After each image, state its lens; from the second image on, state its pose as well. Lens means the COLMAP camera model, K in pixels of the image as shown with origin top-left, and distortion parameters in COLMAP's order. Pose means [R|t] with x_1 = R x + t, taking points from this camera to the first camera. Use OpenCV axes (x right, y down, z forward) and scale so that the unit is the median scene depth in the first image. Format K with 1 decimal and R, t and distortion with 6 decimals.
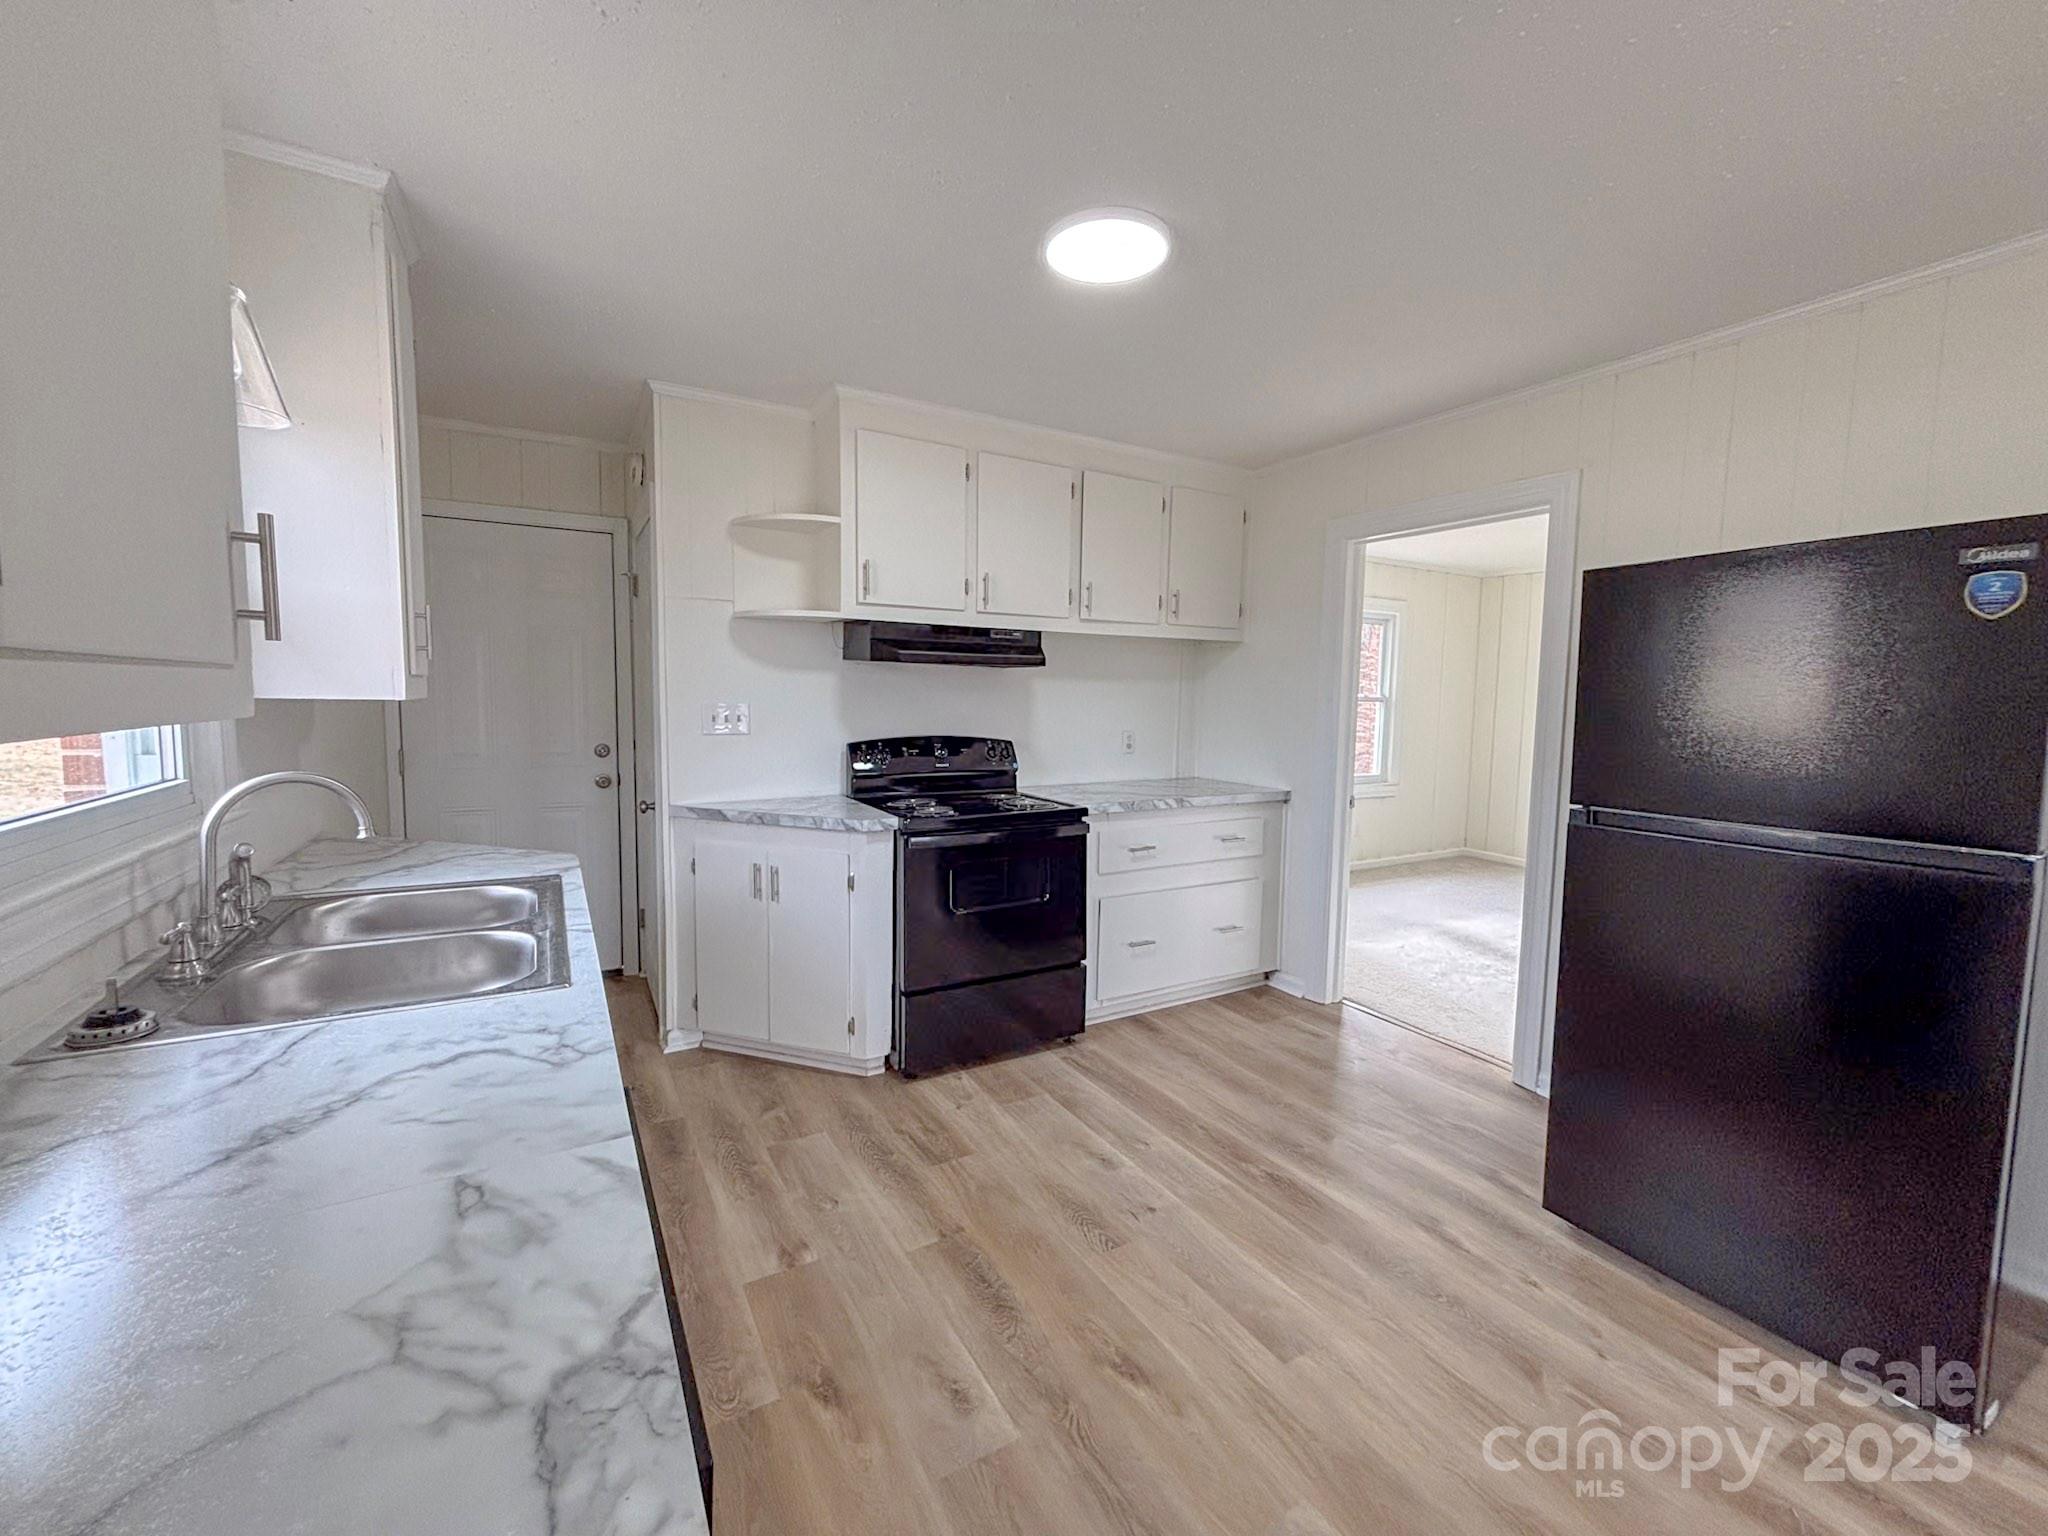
lens RADIAL K [[826.4, 0, 1018.0], [0, 826.4, 767.4], [0, 0, 1]] dist [-0.000947, 0.000060]
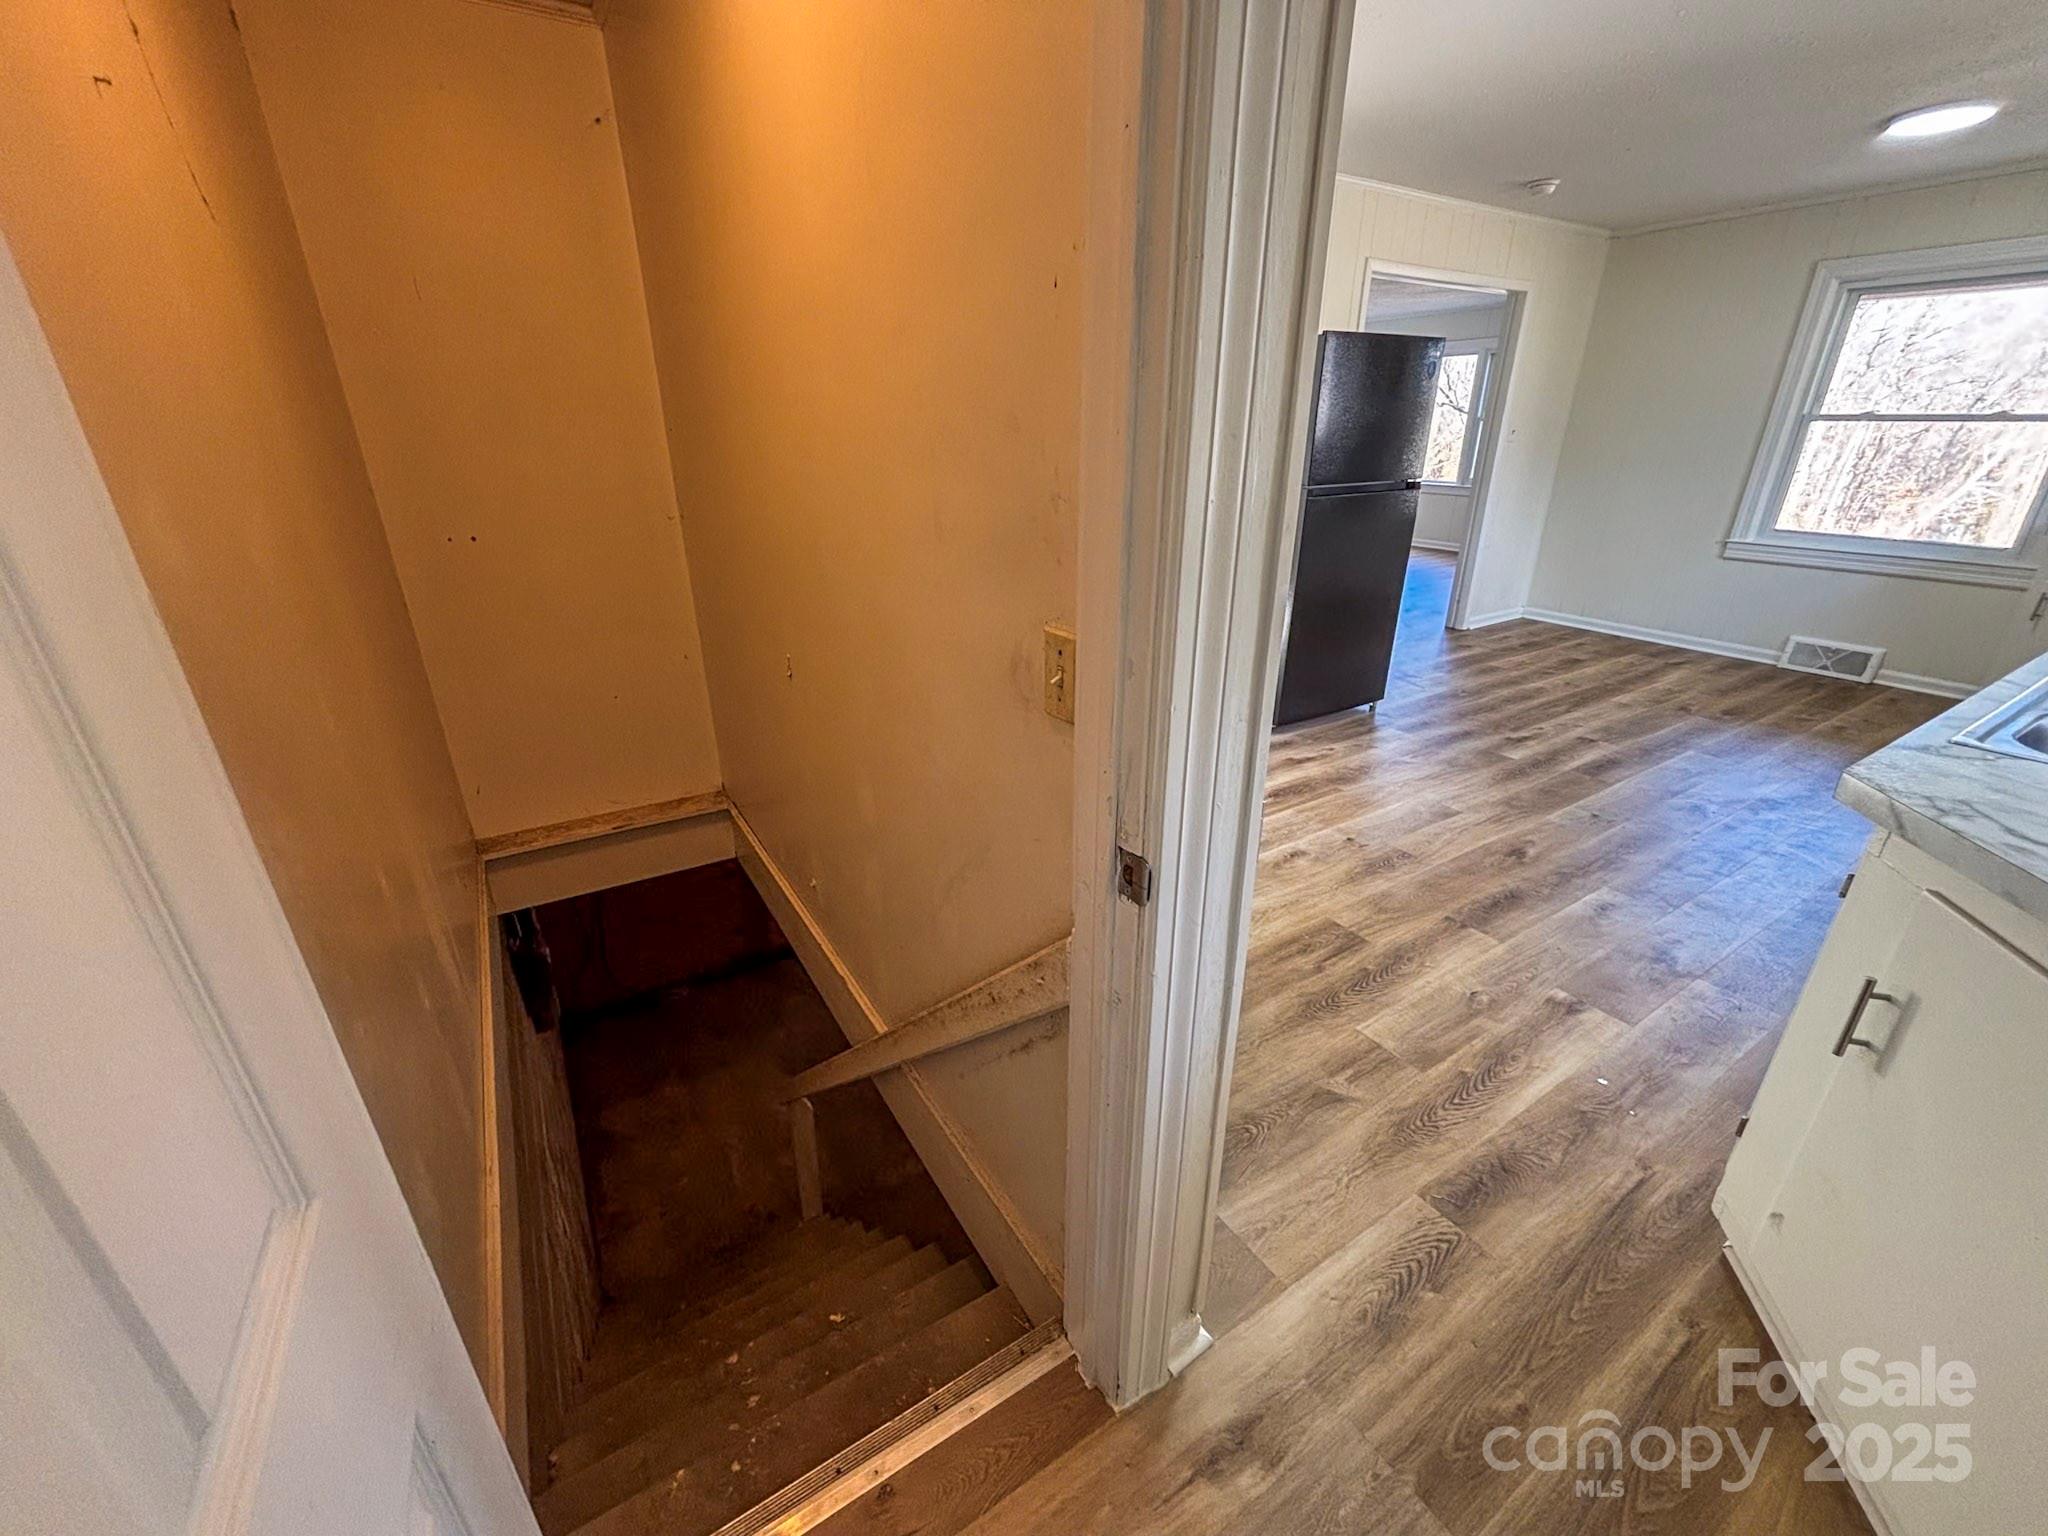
lens RADIAL K [[821.8, 0, 1029.5], [0, 821.8, 765.2], [0, 0, 1]] dist [-0.000104, 0.000015]
pose [[-0.043193, -0.402285, 0.914495, -1.052478], [0.086791, 0.910378, 0.404574, -0.166677], [-0.995290, 0.096844, -0.004407, 1.620266]]
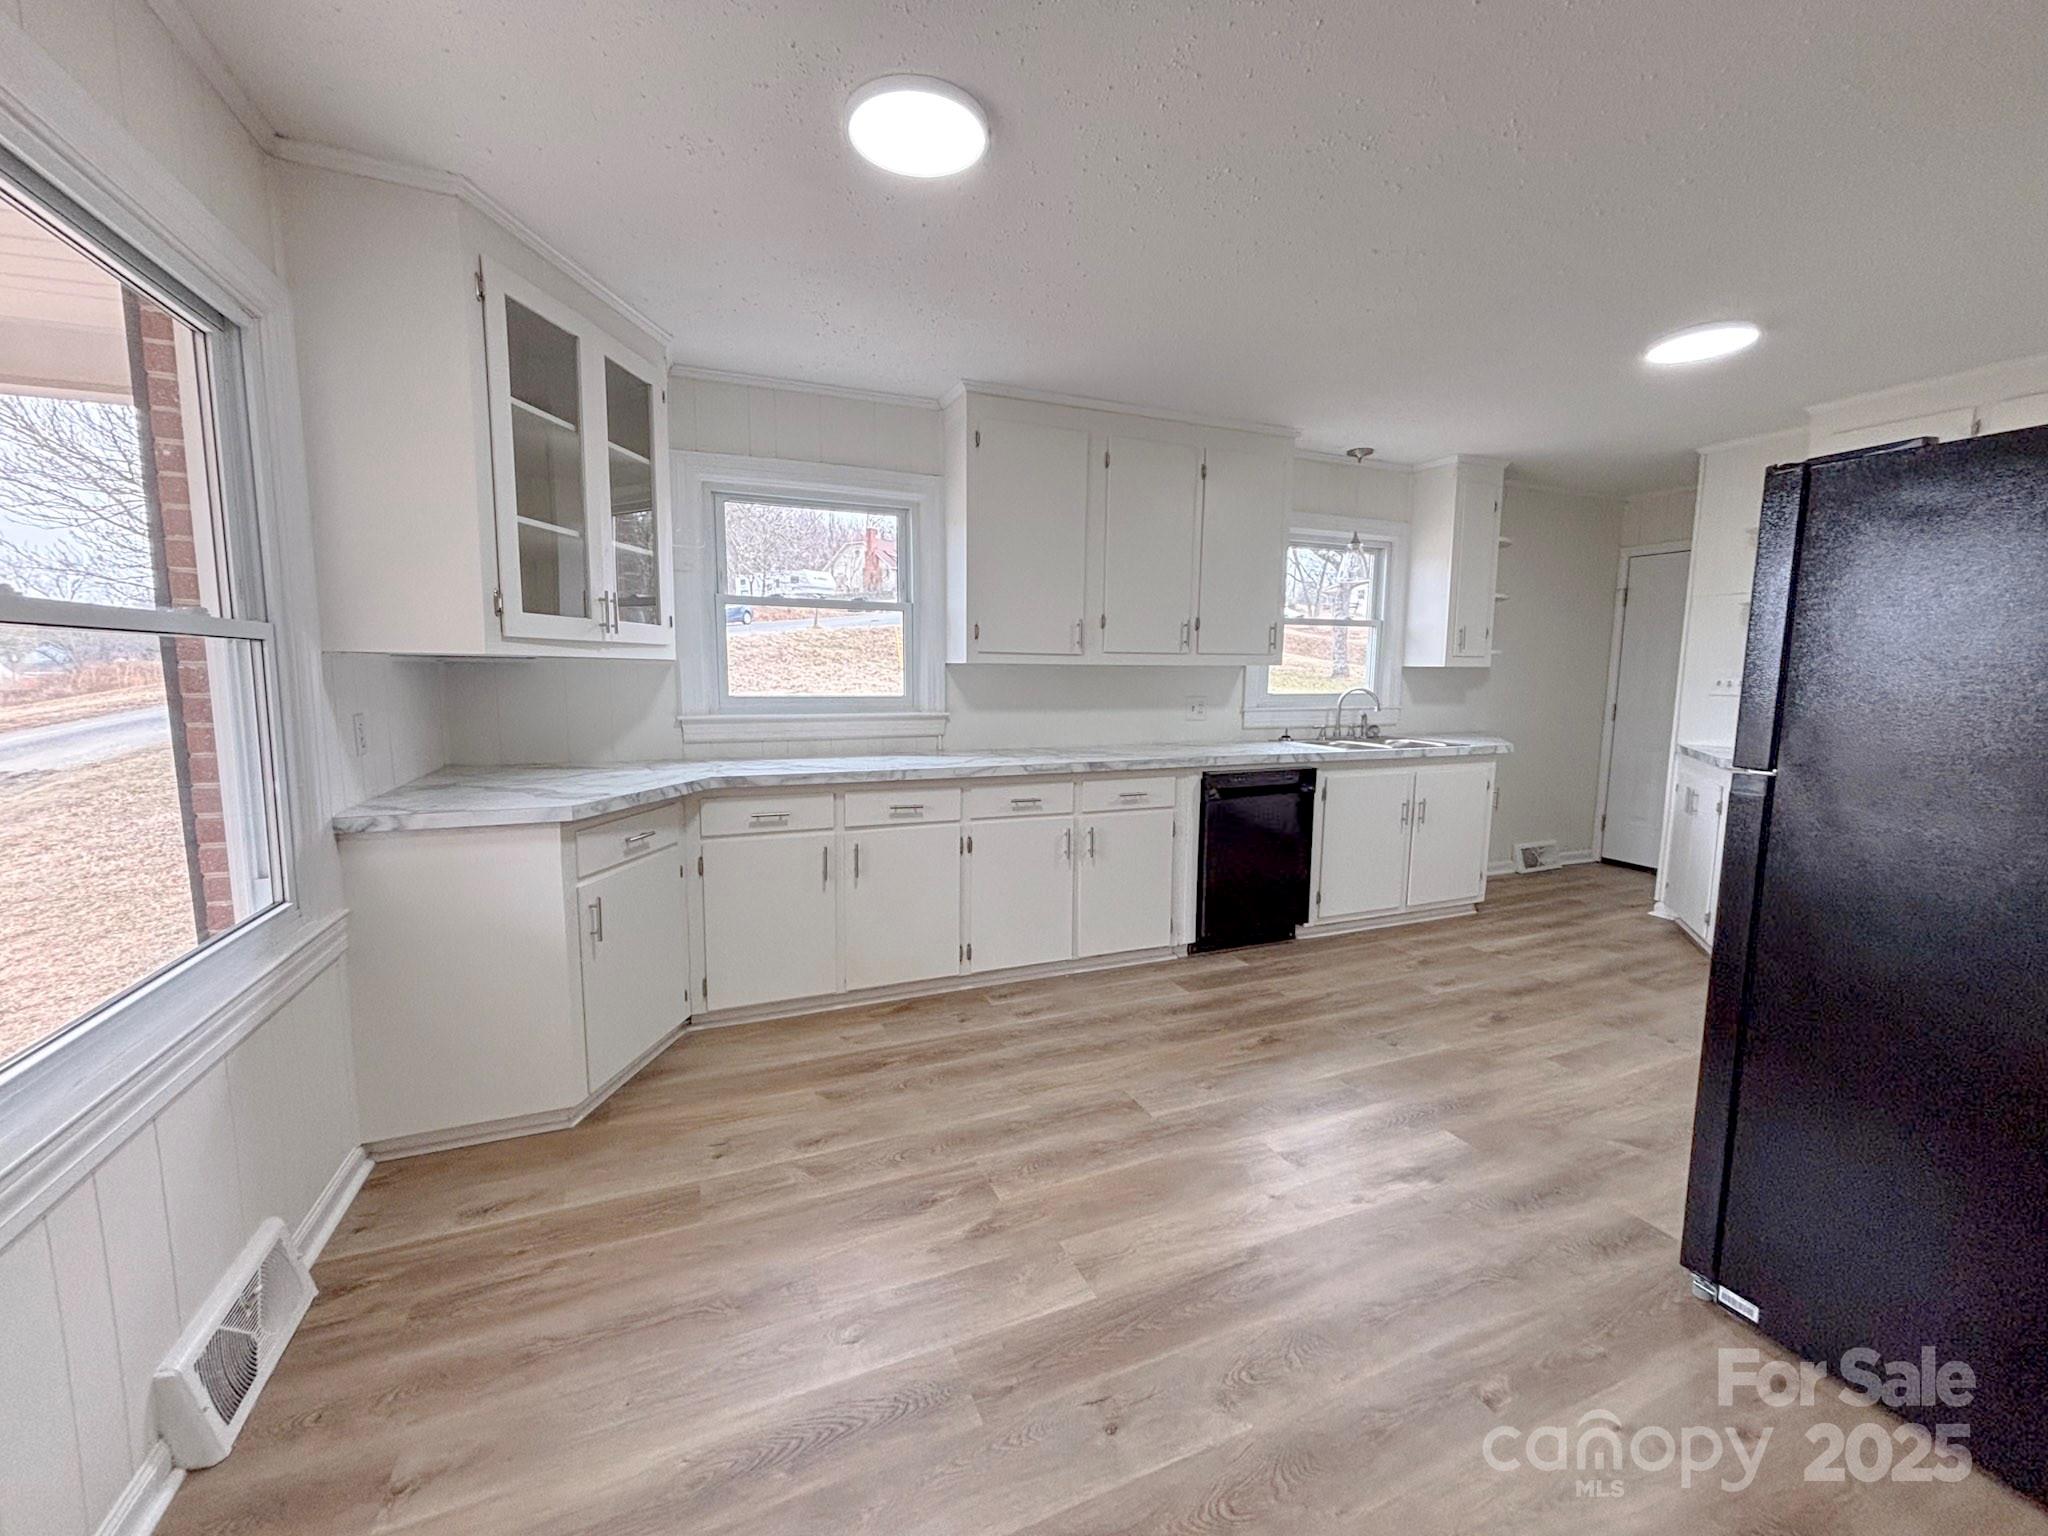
lens RADIAL K [[821.8, 0, 1029.5], [0, 821.8, 765.2], [0, 0, 1]] dist [-0.000104, 0.000015]
pose [[-0.115483, 0.101596, -0.988100, 1.664774], [-0.094239, 0.989148, 0.112718, 0.042746], [0.988829, 0.106134, -0.104656, 0.068191]]
